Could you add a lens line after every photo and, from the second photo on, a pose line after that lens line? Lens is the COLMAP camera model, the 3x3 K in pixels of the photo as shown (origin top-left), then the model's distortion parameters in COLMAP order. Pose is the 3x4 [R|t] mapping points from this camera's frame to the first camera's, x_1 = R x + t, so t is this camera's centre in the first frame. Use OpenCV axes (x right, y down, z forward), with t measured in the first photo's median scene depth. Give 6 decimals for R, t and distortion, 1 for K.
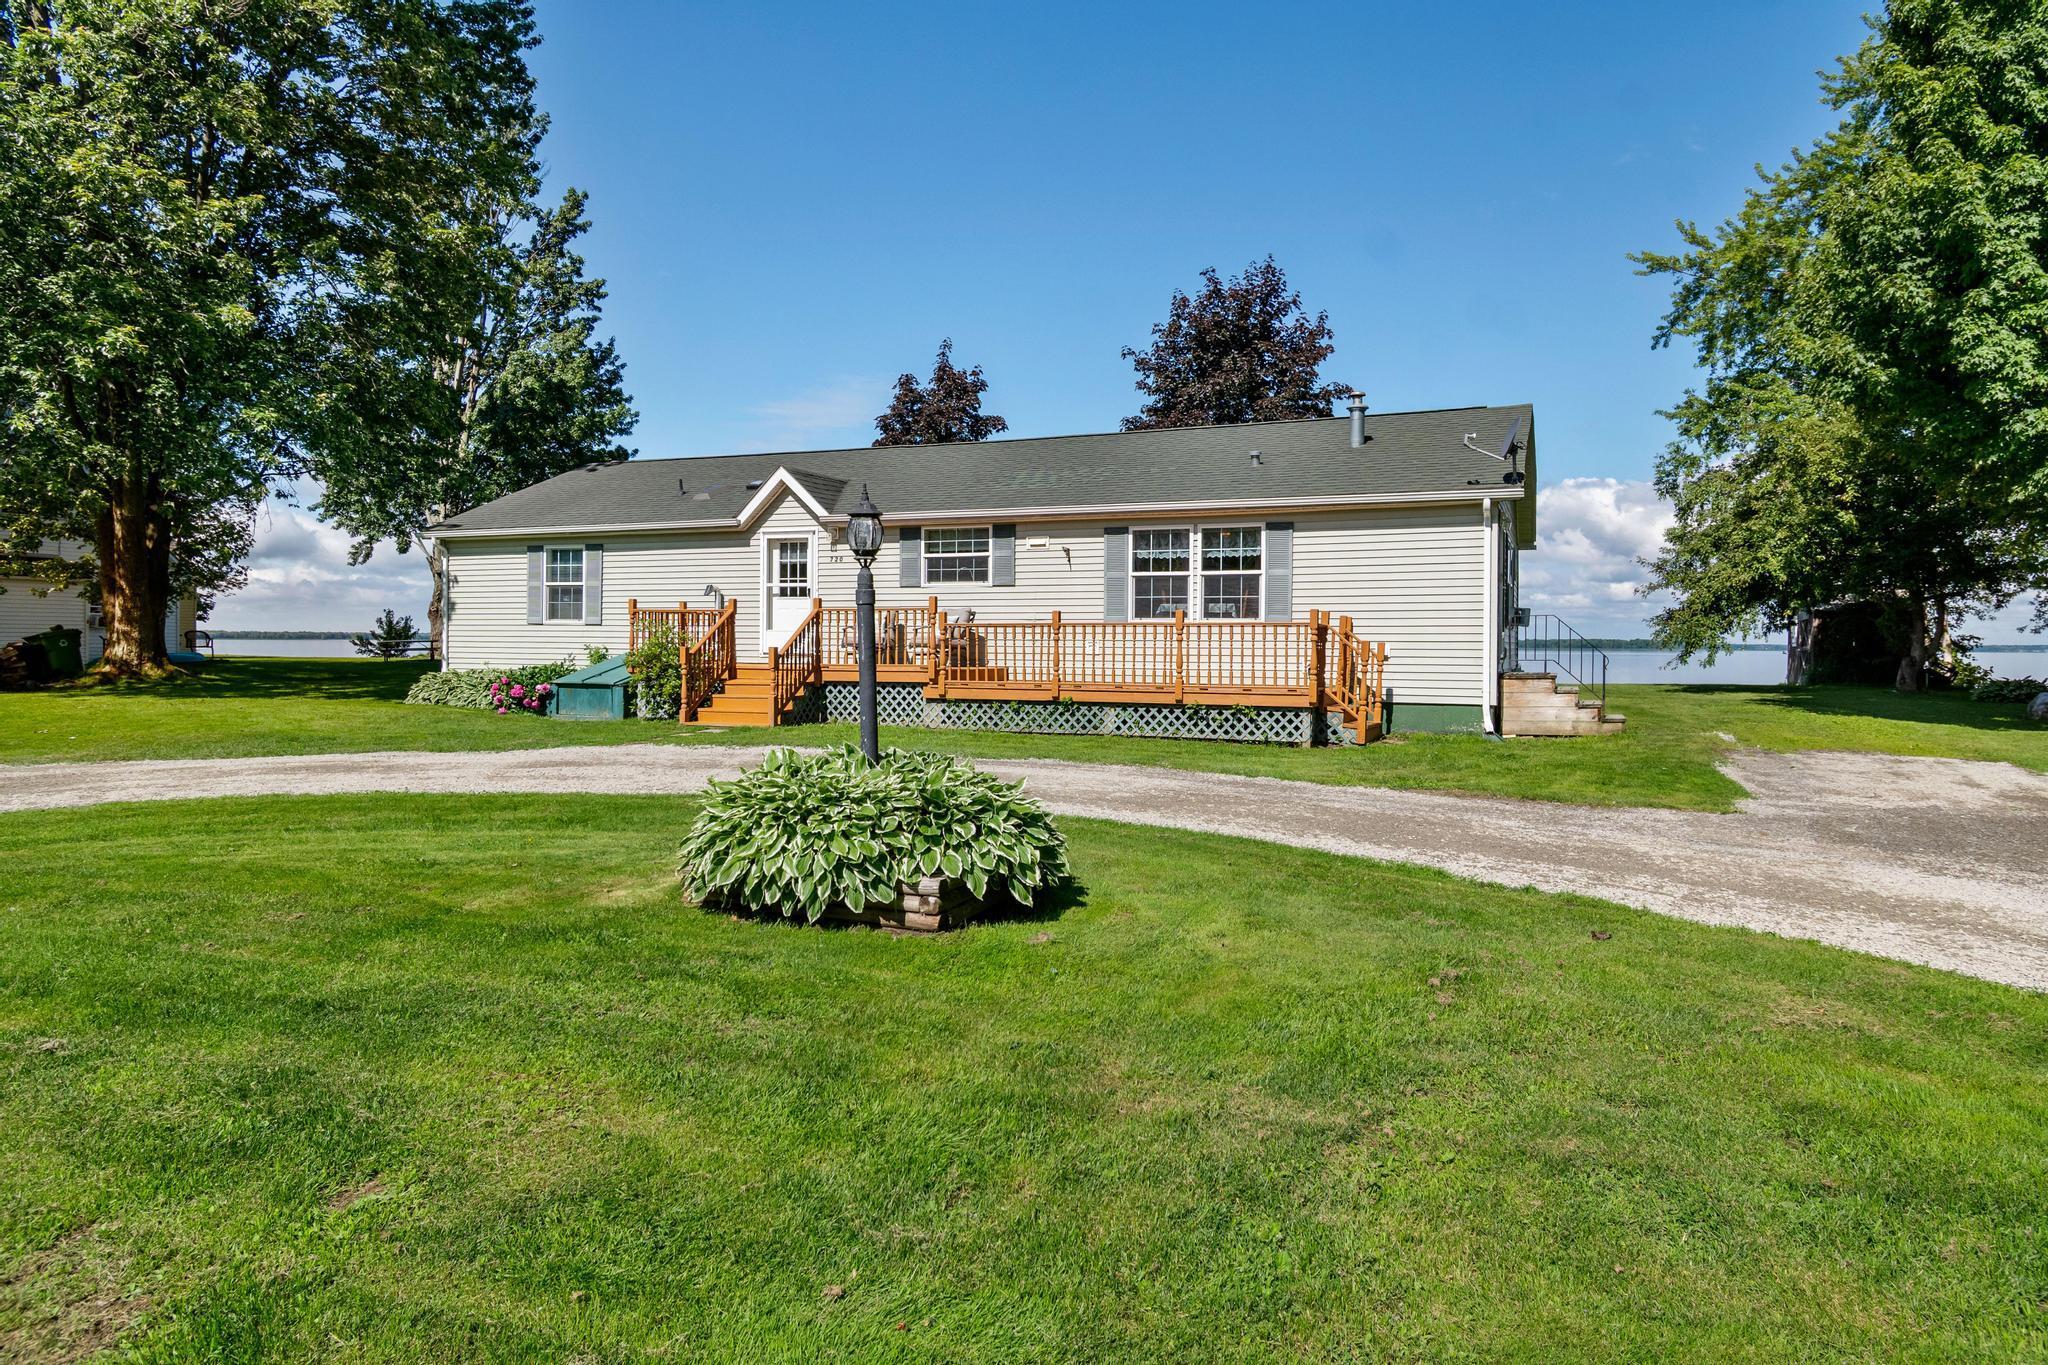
lens RADIAL K [[1234.5, 0, 1027.3], [0, 1234.5, 669.7], [0, 0, 1]] dist [0.000411, -0.008973]
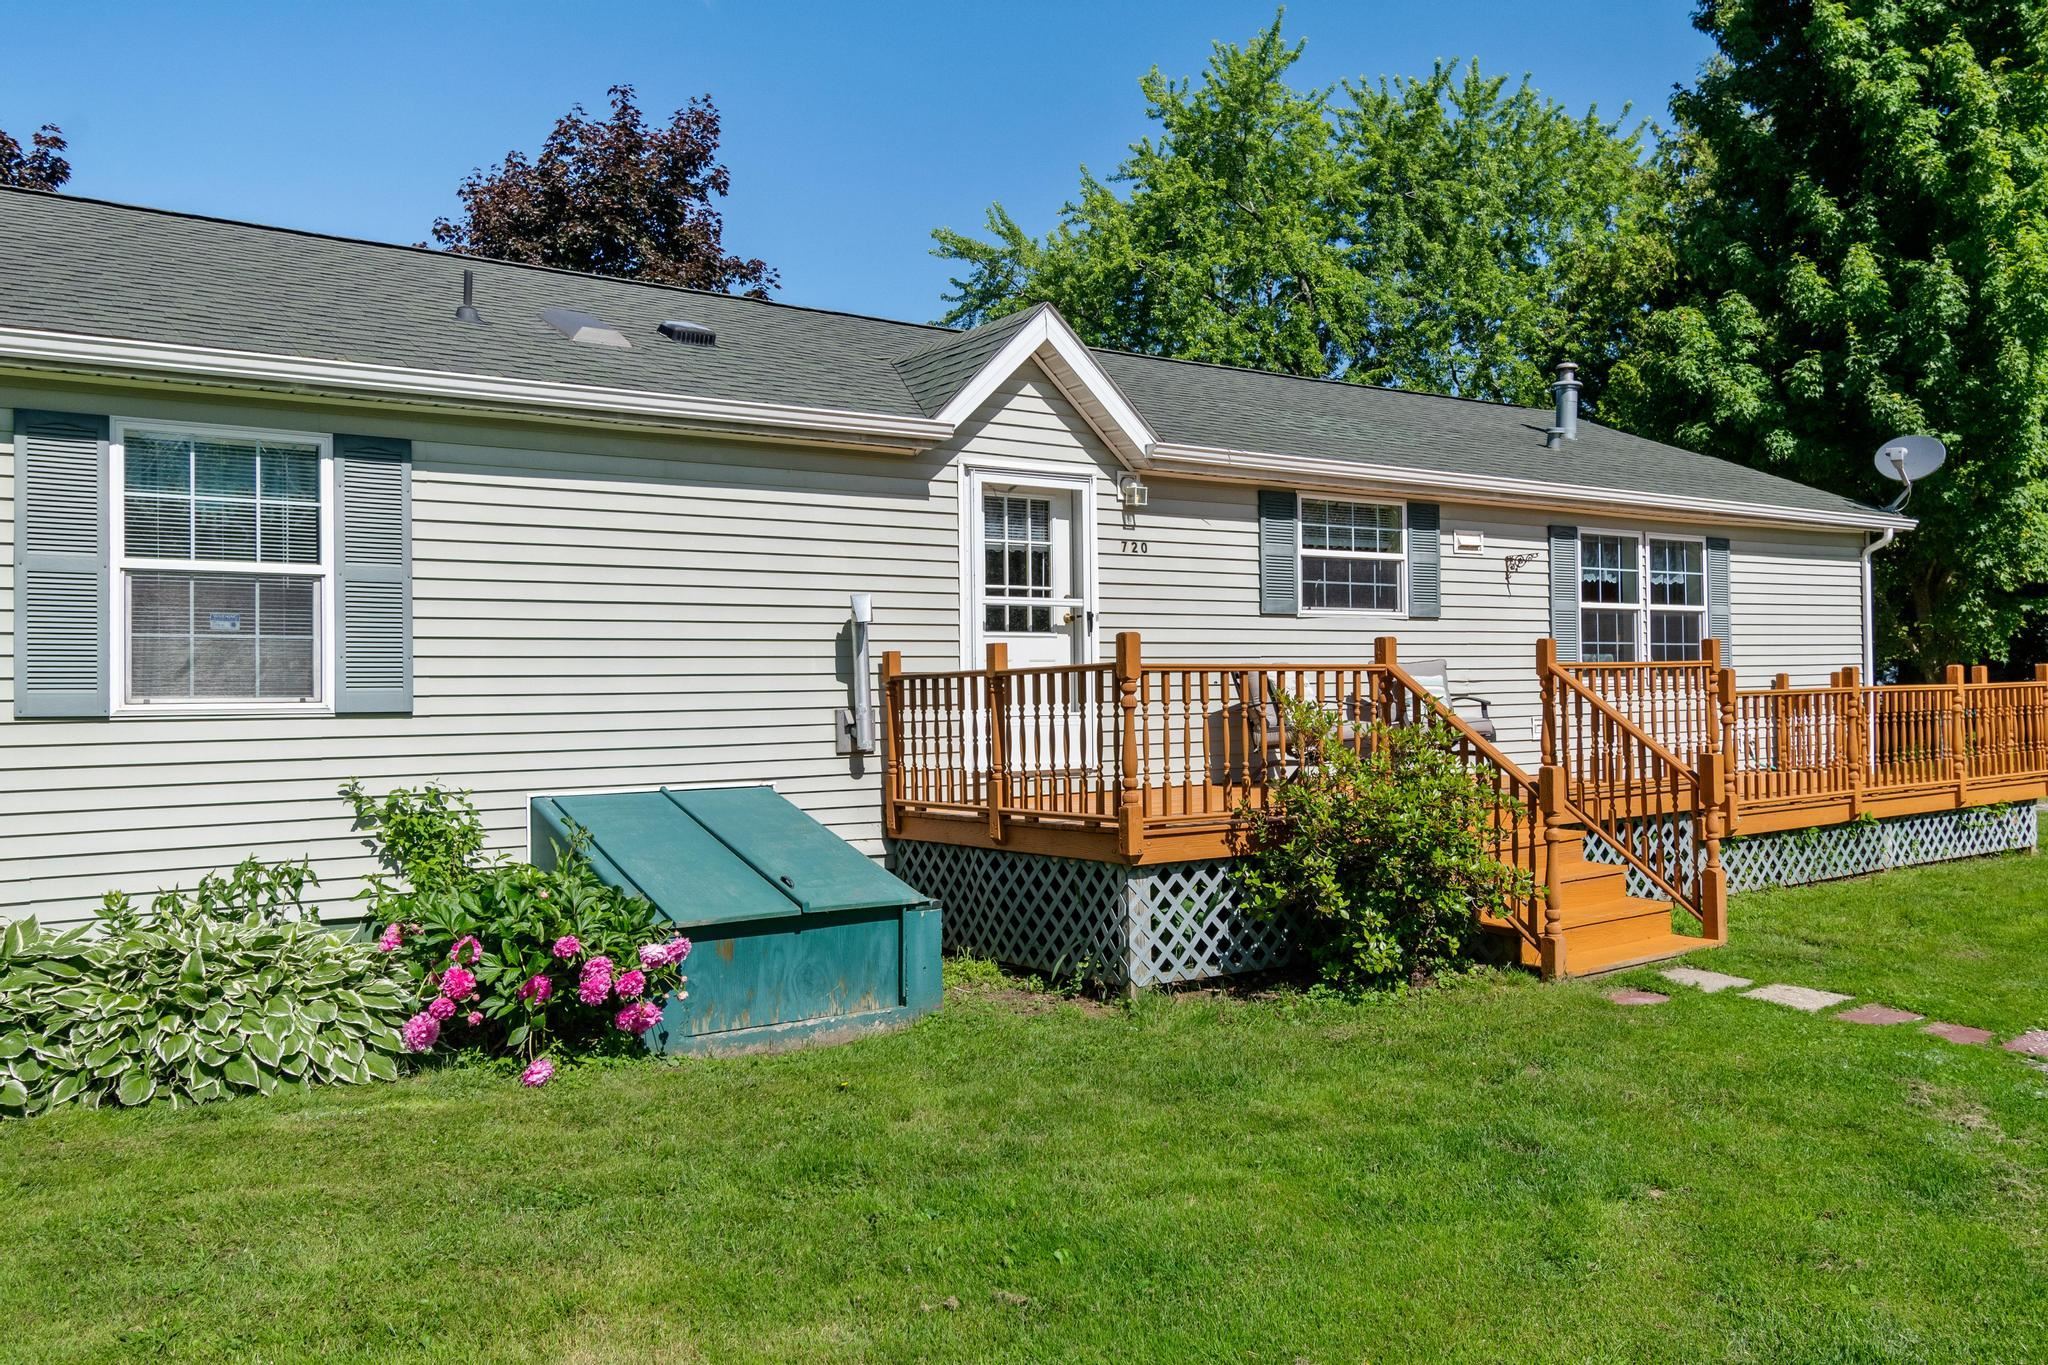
lens RADIAL K [[1645.3, 0, 1043.4], [0, 1645.3, 680.7], [0, 0, 1]] dist [0.016288, 0.003069]
pose [[0.503056, -0.011204, 0.864181, -0.665366], [0.037018, 0.999278, -0.008594, -0.038658], [-0.863461, 0.036313, 0.503107, 0.732584]]
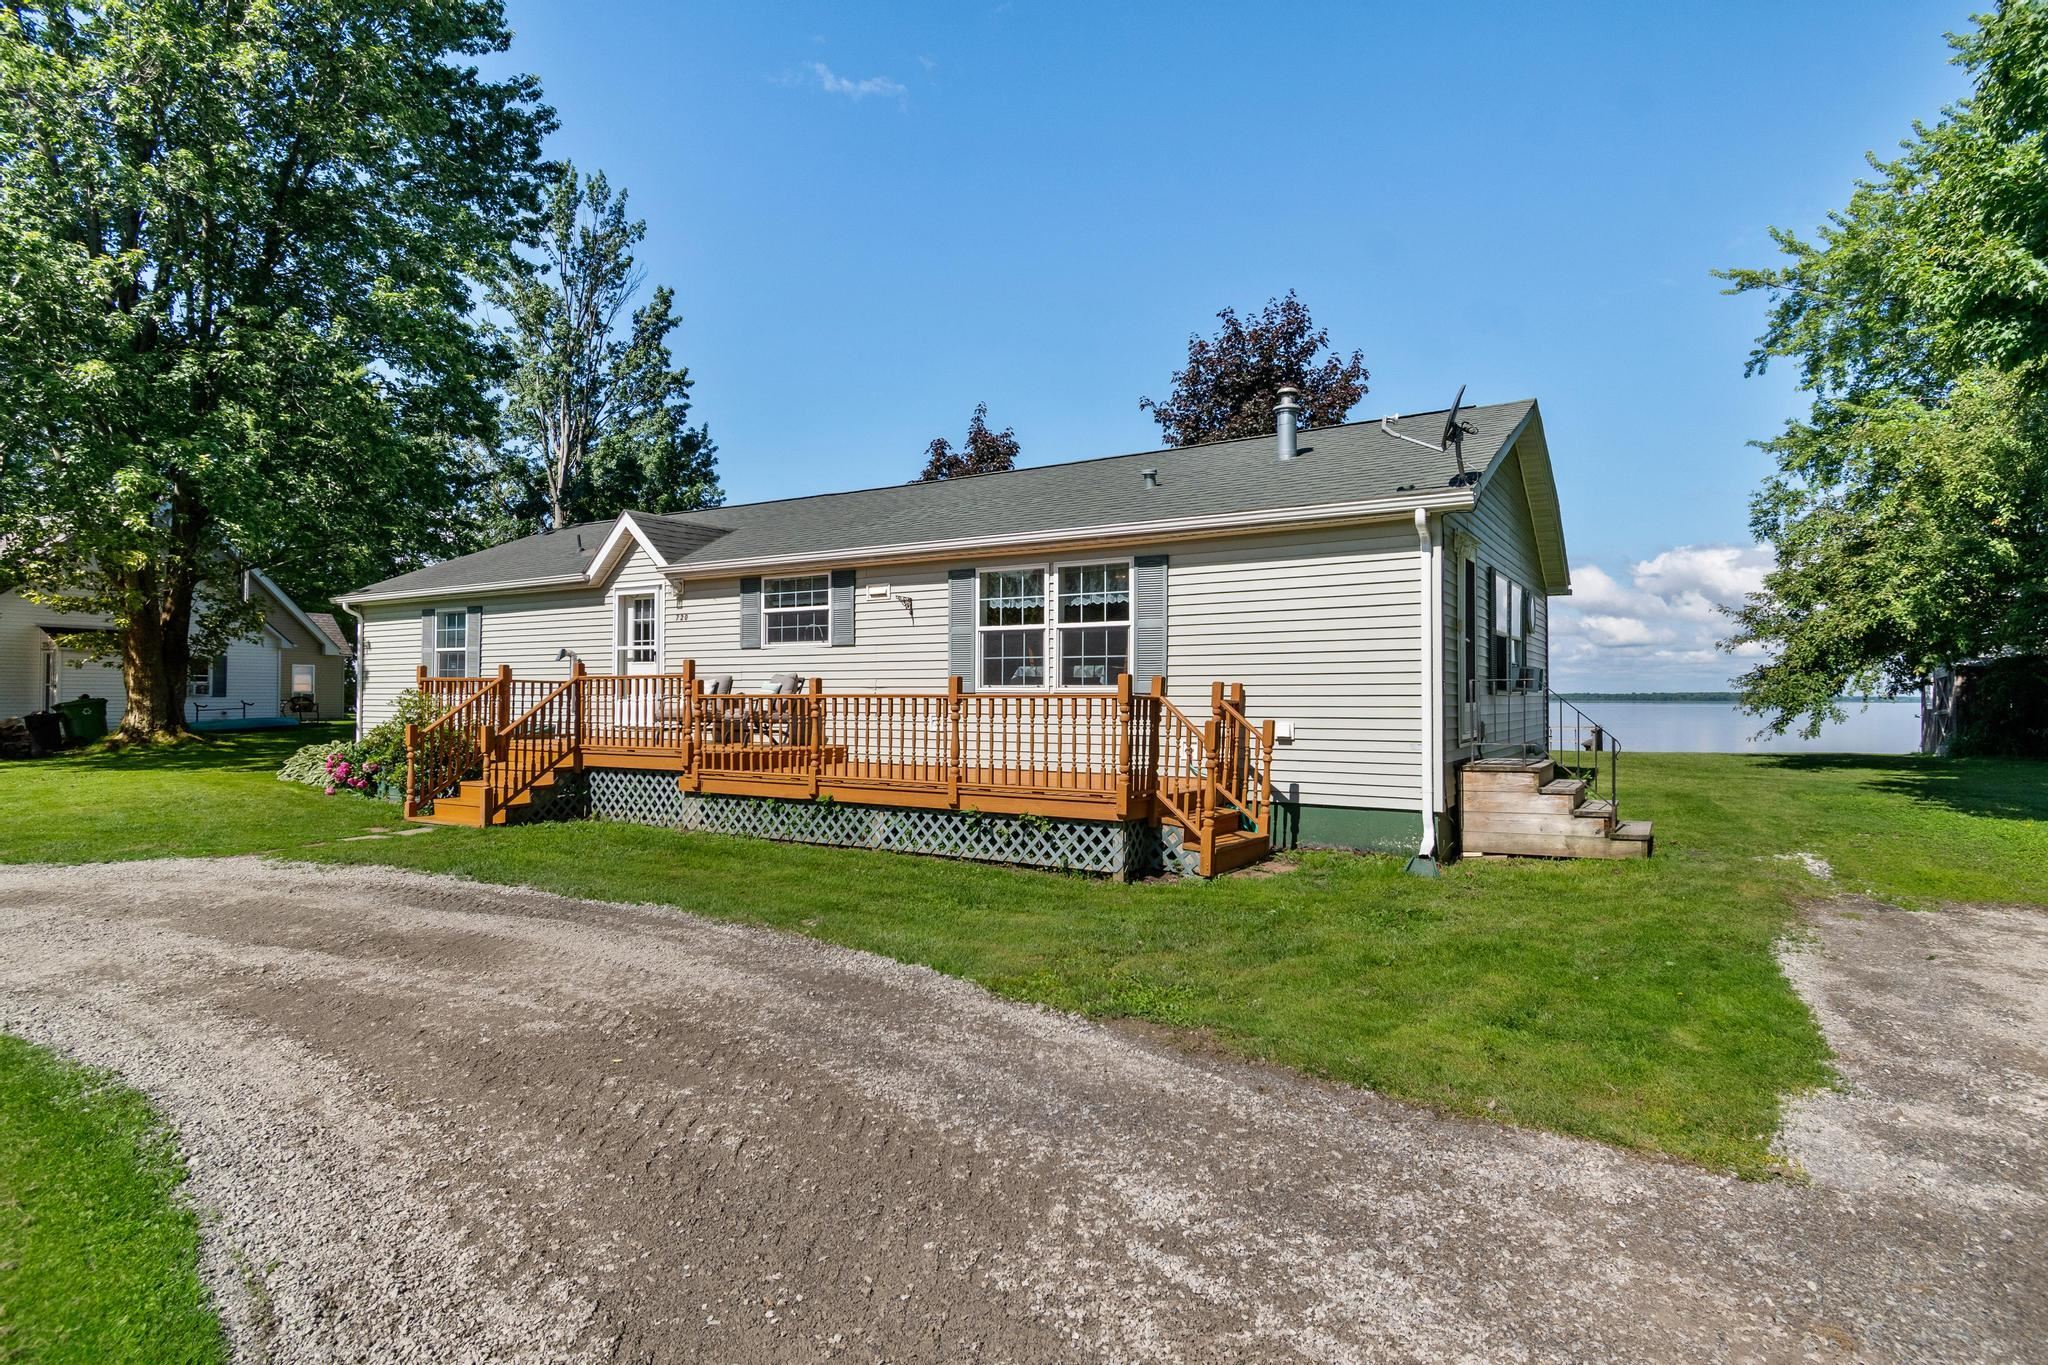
lens RADIAL K [[1061.3, 0, 1023.2], [0, 1061.3, 691.9], [0, 0, 1]] dist [0.001155, -0.003341]
pose [[0.988627, -0.004863, -0.150312, 0.189547], [0.000642, 0.999605, -0.028113, -0.016751], [0.150389, 0.027697, 0.988239, 0.304650]]
